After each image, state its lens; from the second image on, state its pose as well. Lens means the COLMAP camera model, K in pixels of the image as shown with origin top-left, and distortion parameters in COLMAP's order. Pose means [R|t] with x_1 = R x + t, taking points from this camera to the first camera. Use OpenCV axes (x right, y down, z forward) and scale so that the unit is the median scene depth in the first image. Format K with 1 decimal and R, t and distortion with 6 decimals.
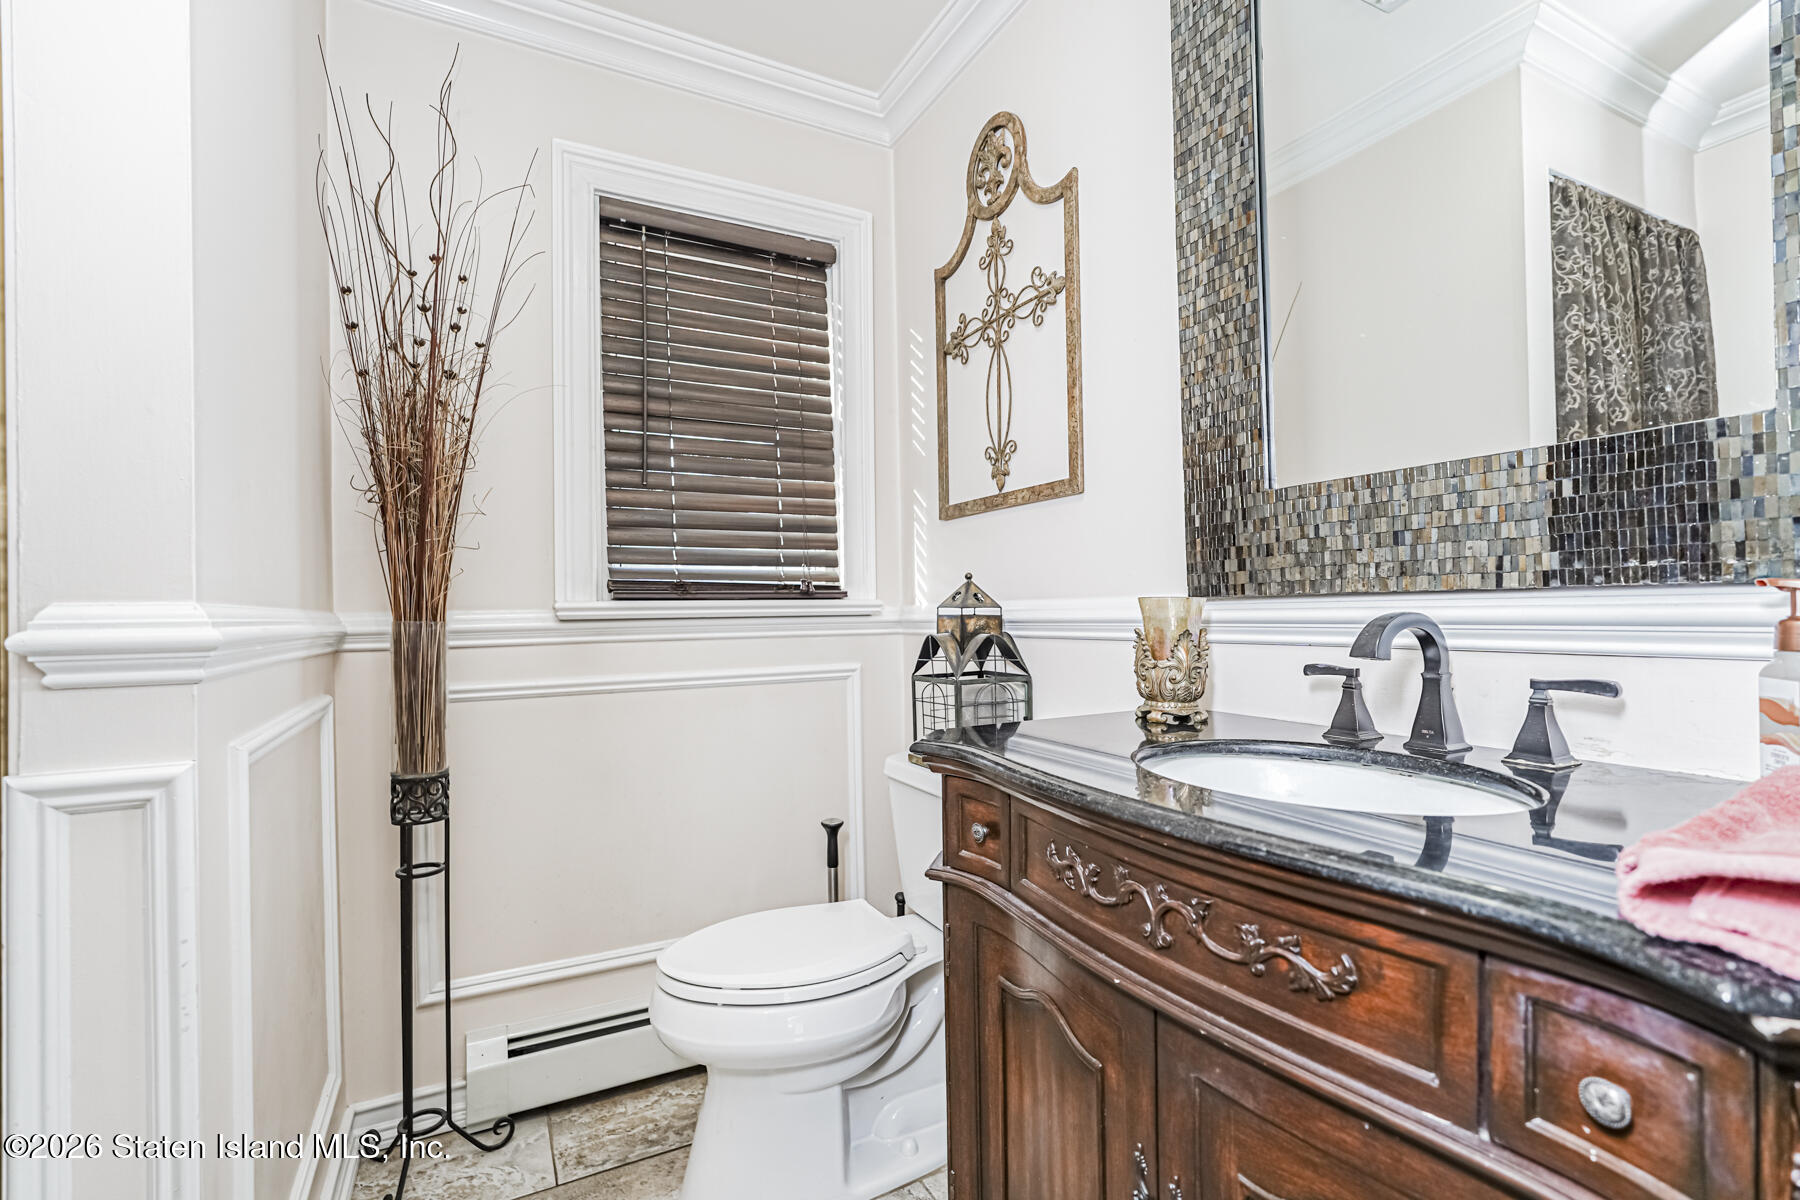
lens RADIAL K [[817.3, 0, 897.0], [0, 817.3, 606.7], [0, 0, 1]] dist [-0.011883, 0.003434]
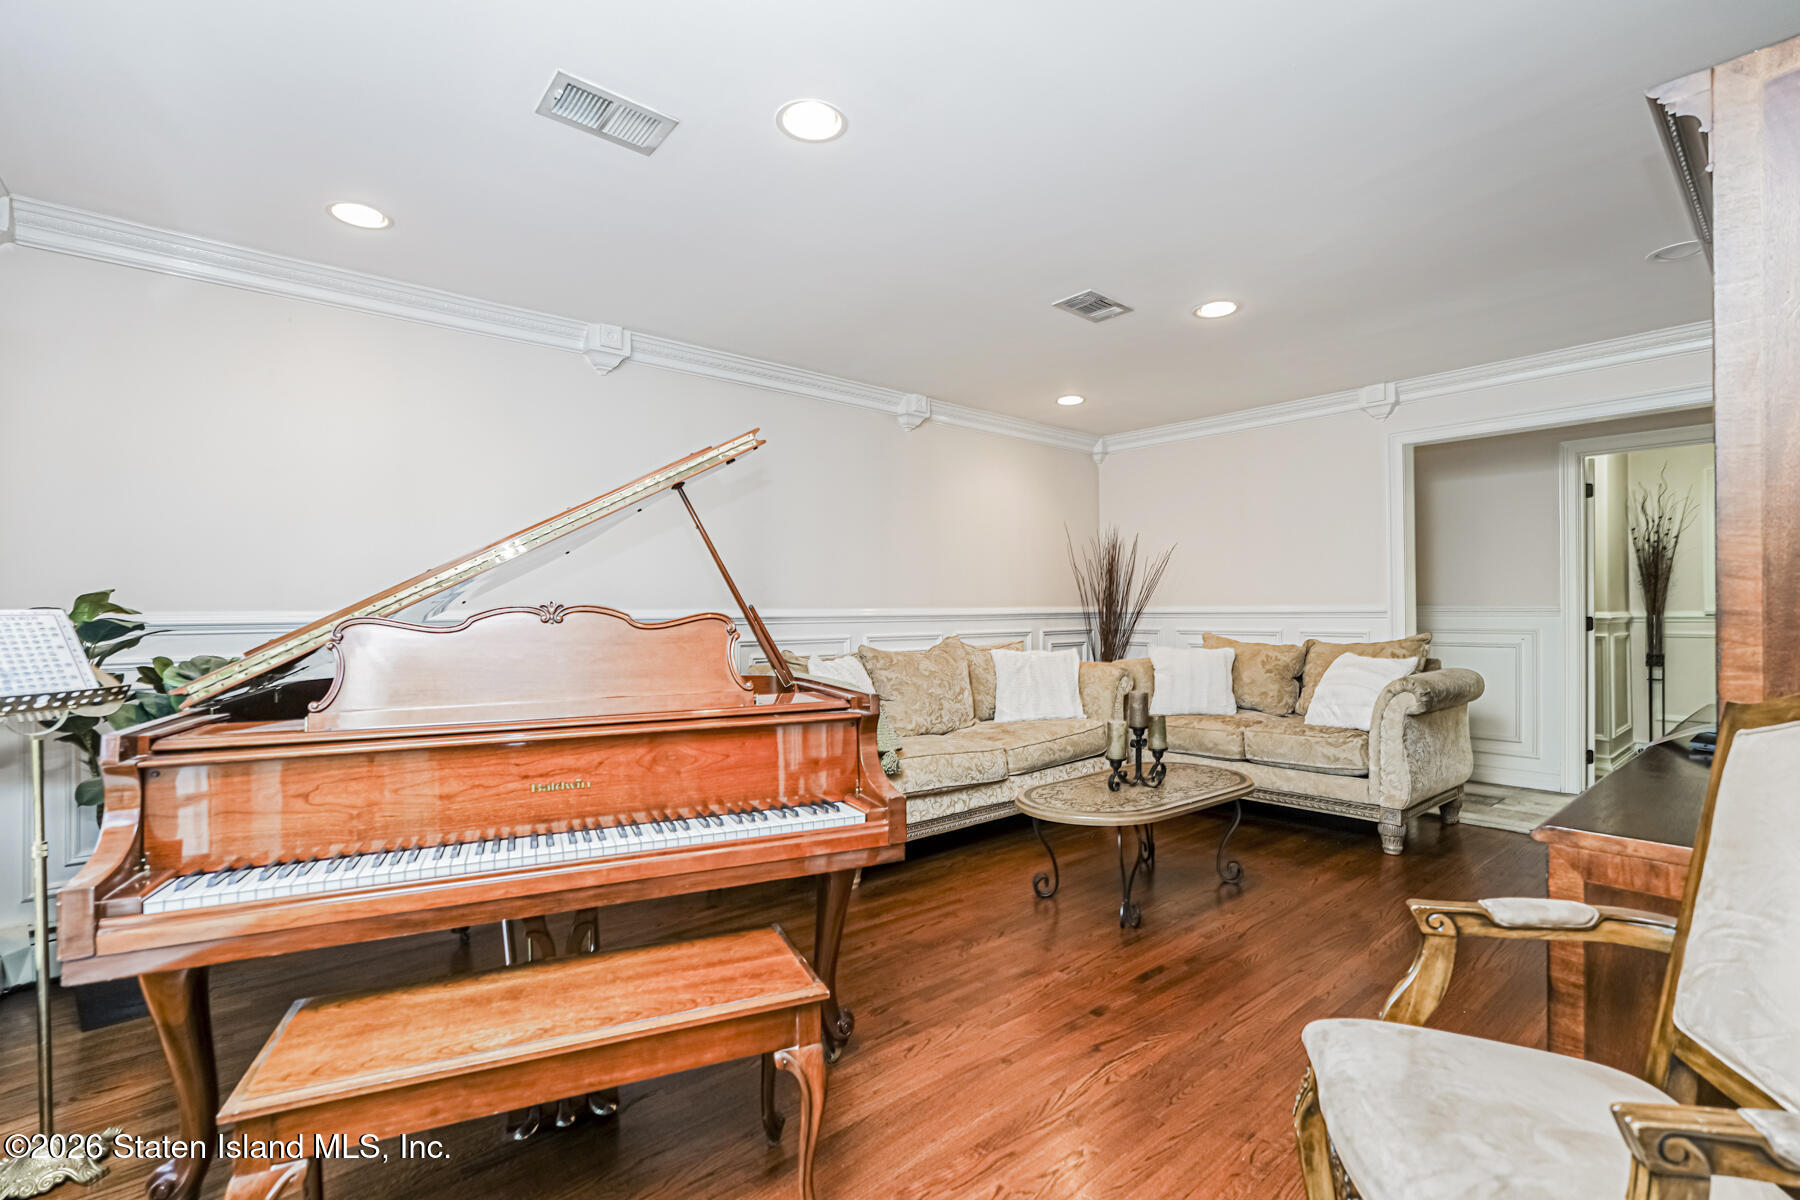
lens RADIAL K [[817.3, 0, 892.9], [0, 817.3, 607.3], [0, 0, 1]] dist [-0.011883, 0.003434]
pose [[0.251006, 0.007984, -0.967953, 2.183967], [0.008019, 0.999915, 0.010327, -0.080539], [0.967952, -0.010354, 0.250921, -3.393475]]
